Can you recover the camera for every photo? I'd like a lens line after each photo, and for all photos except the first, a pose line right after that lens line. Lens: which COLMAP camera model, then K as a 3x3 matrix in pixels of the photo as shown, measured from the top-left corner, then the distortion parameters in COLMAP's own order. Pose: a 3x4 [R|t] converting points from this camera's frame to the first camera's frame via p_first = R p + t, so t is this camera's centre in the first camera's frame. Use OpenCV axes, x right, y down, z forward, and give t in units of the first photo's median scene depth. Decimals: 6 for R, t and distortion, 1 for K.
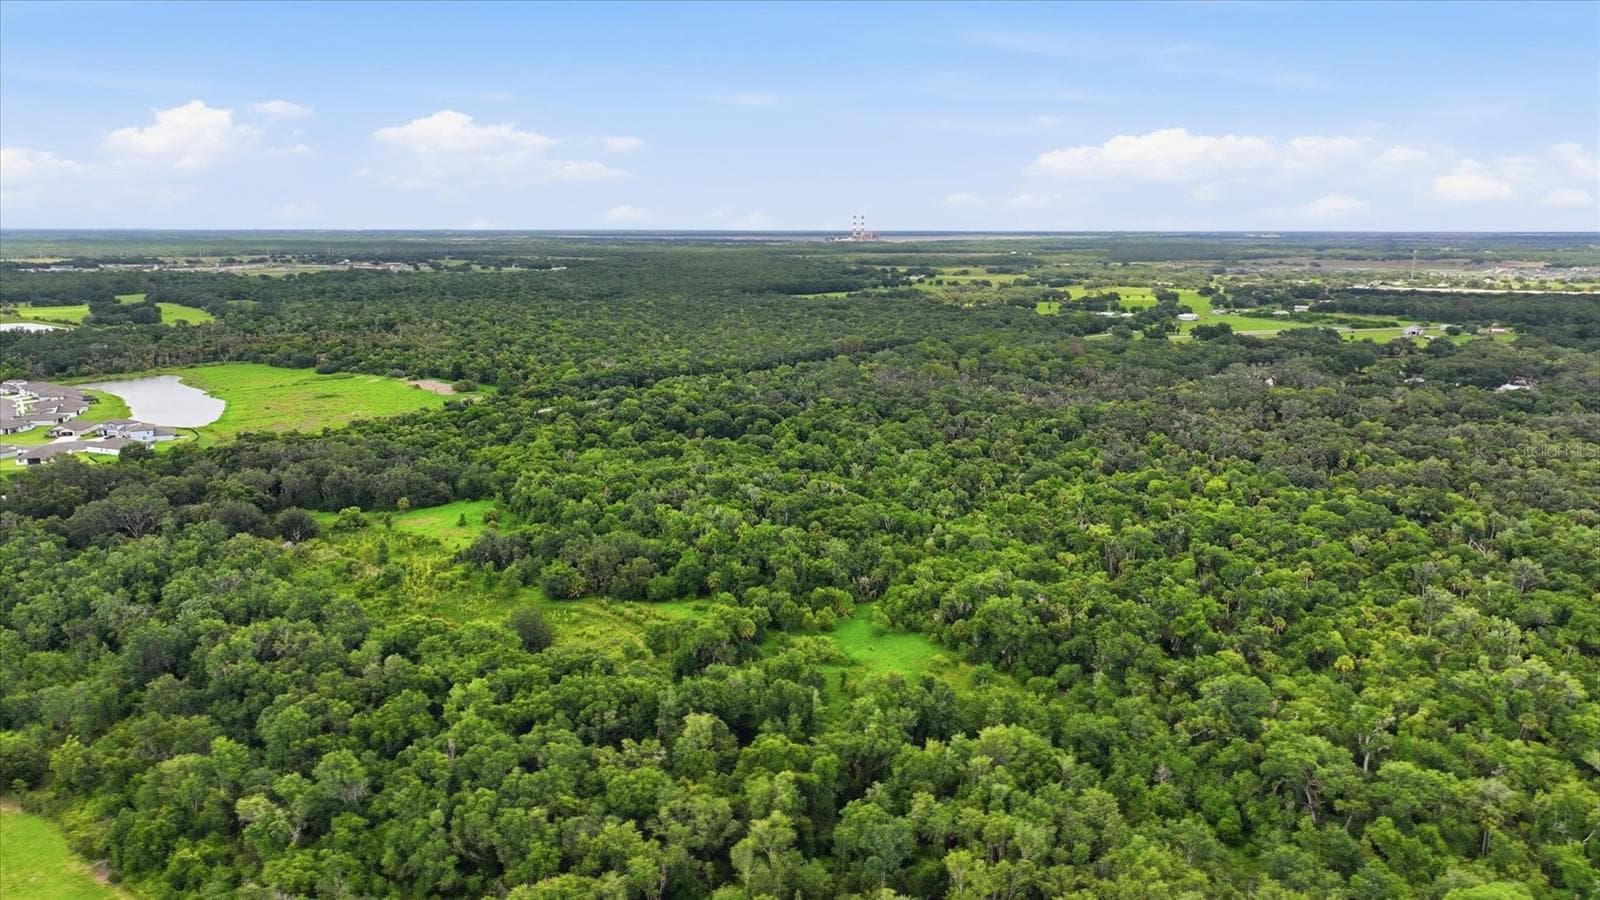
lens RADIAL K [[1119.6, 0, 804.9], [0, 1119.6, 451.6], [0, 0, 1]] dist [-0.001946, 0.012971]
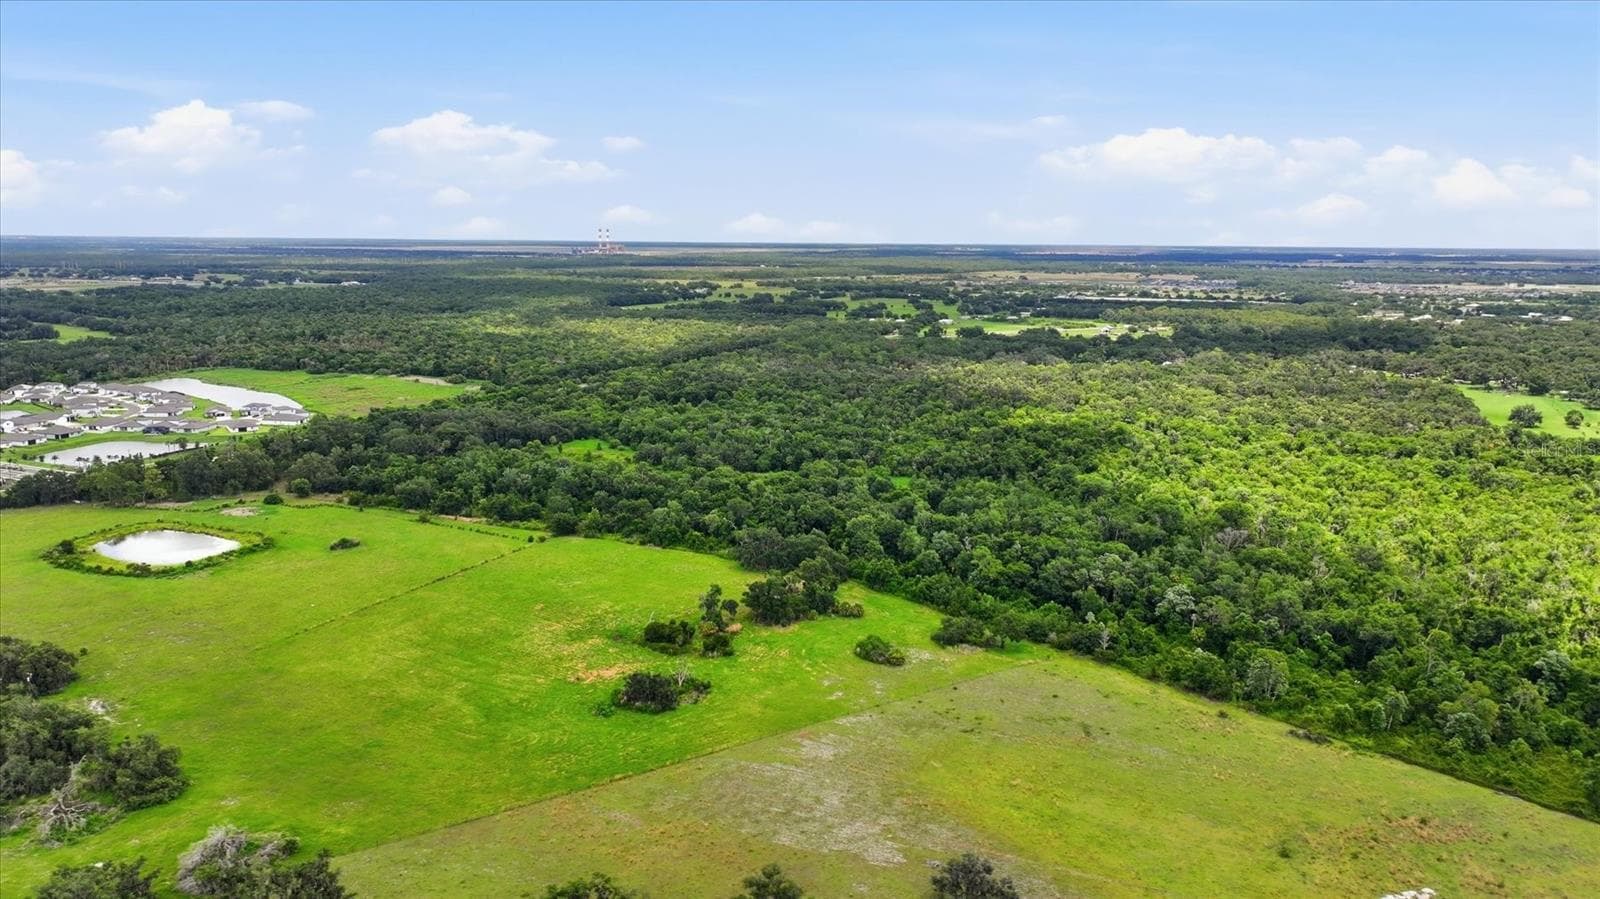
lens RADIAL K [[1119.6, 0, 804.9], [0, 1119.6, 451.1], [0, 0, 1]] dist [-0.001946, 0.012971]
pose [[0.970746, -0.038319, 0.237031, -0.211228], [0.040514, 0.999169, -0.004395, 0.045892], [-0.236666, 0.013869, 0.971492, -0.351210]]
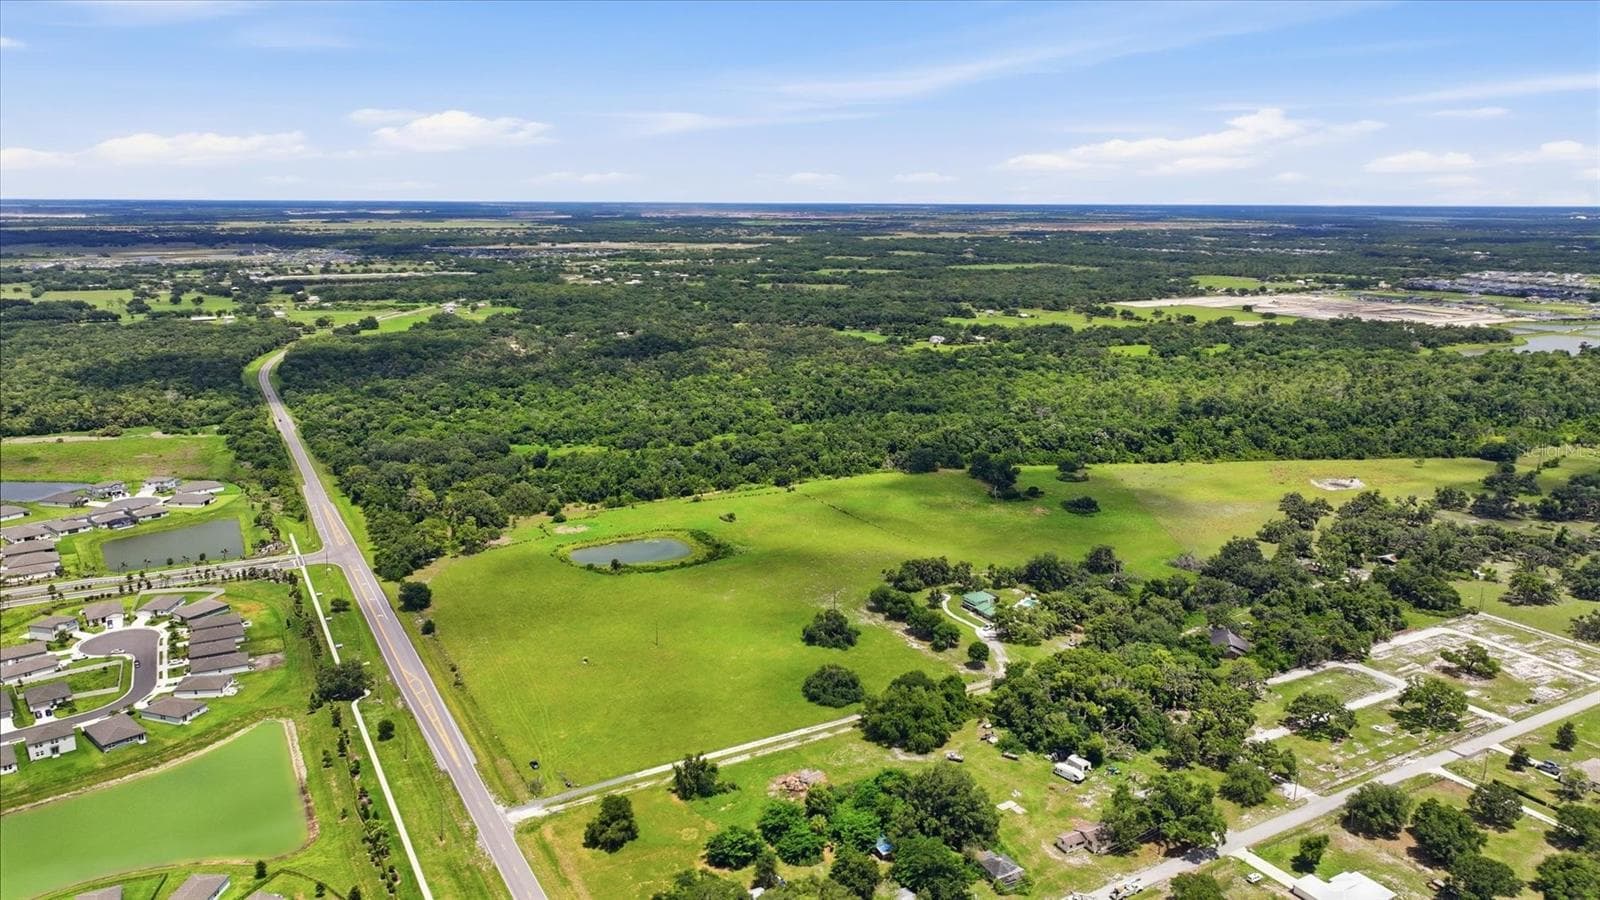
lens RADIAL K [[1119.0, 0, 803.6], [0, 1119.0, 450.7], [0, 0, 1]] dist [0.003328, 0.001879]
pose [[0.398003, -0.202782, 0.894692, -1.010630], [0.176383, 0.973983, 0.142289, -0.073218], [-0.900268, 0.101177, 0.423415, -0.131216]]
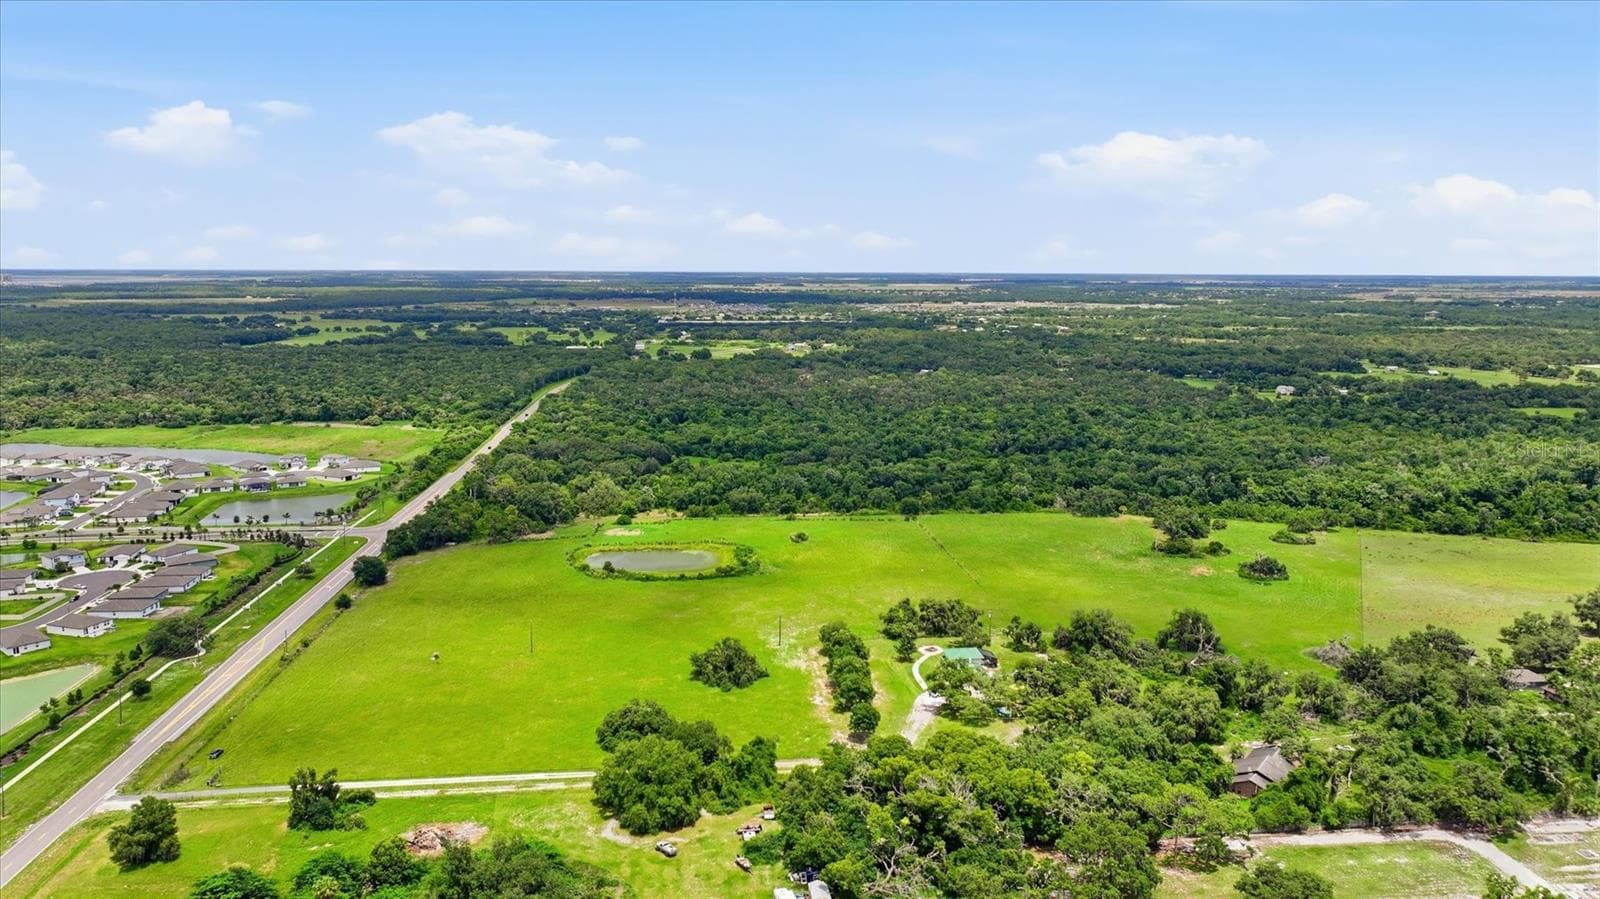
lens RADIAL K [[1119.6, 0, 804.9], [0, 1119.6, 451.1], [0, 0, 1]] dist [-0.001946, 0.012971]
pose [[0.728138, -0.109213, 0.676674, -0.768700], [0.131877, 0.991102, 0.018053, 0.016271], [-0.672624, 0.076093, 0.736061, -0.246334]]
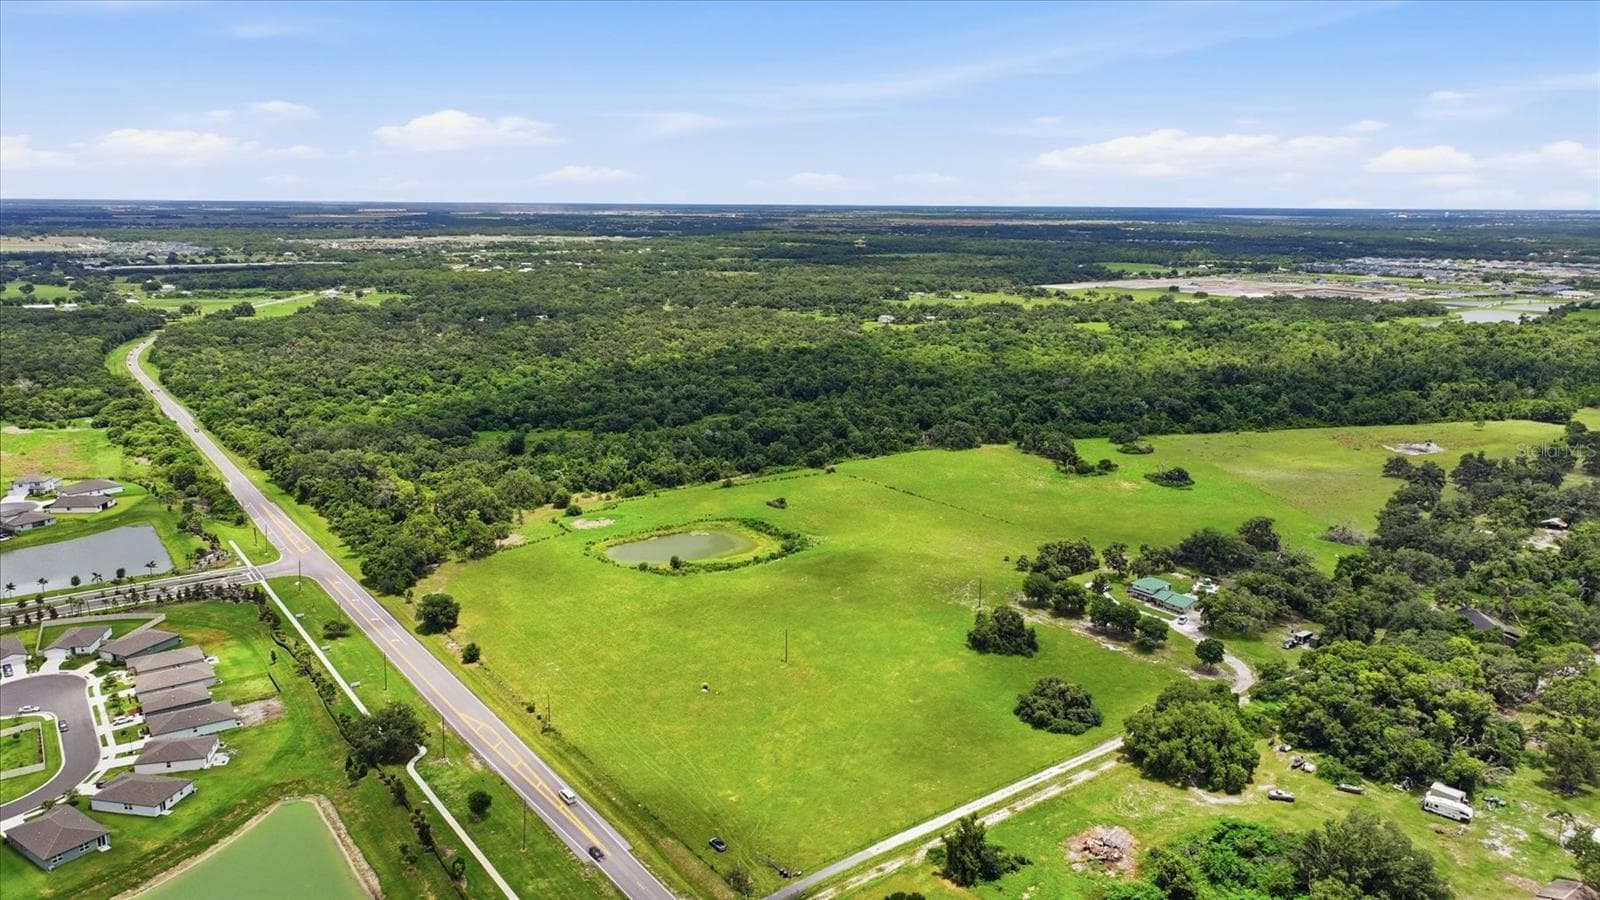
lens RADIAL K [[1119.6, 0, 804.9], [0, 1119.6, 451.6], [0, 0, 1]] dist [-0.001946, 0.012971]
pose [[0.278804, -0.210273, 0.937045, -0.937582], [0.182228, 0.969591, 0.163357, -0.057900], [-0.942901, 0.125212, 0.308643, 0.040834]]
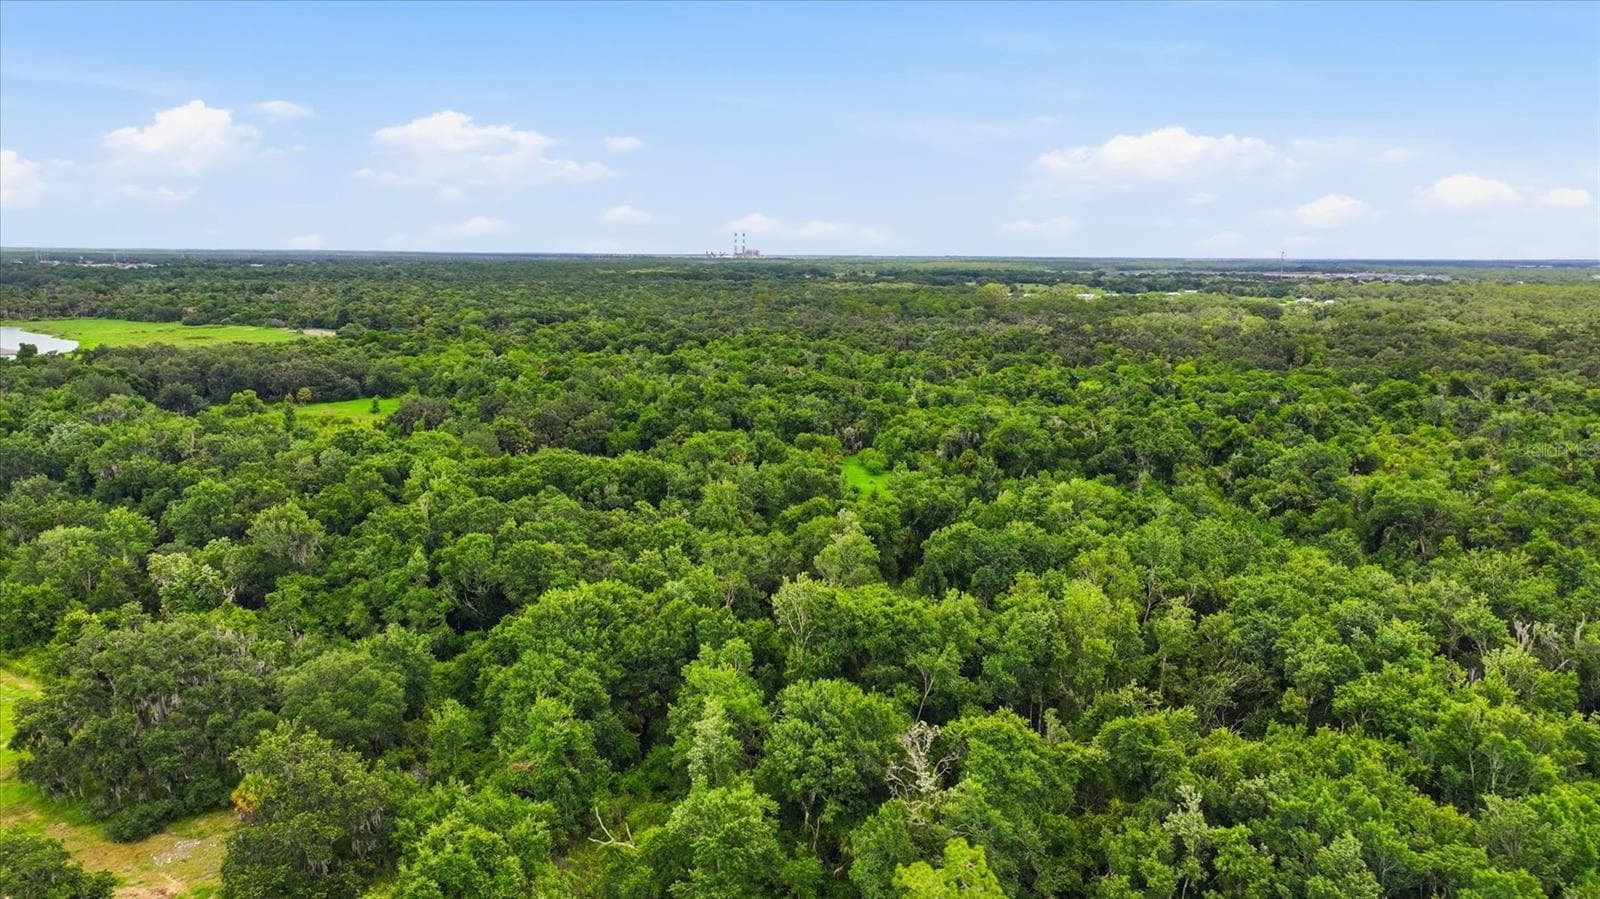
lens RADIAL K [[1119.6, 0, 804.9], [0, 1119.6, 451.1], [0, 0, 1]] dist [-0.001946, 0.012971]
pose [[0.994142, -0.012297, 0.107383, -0.033400], [0.014761, 0.999645, -0.022183, 0.063238], [-0.107072, 0.023638, 0.993970, 0.043566]]
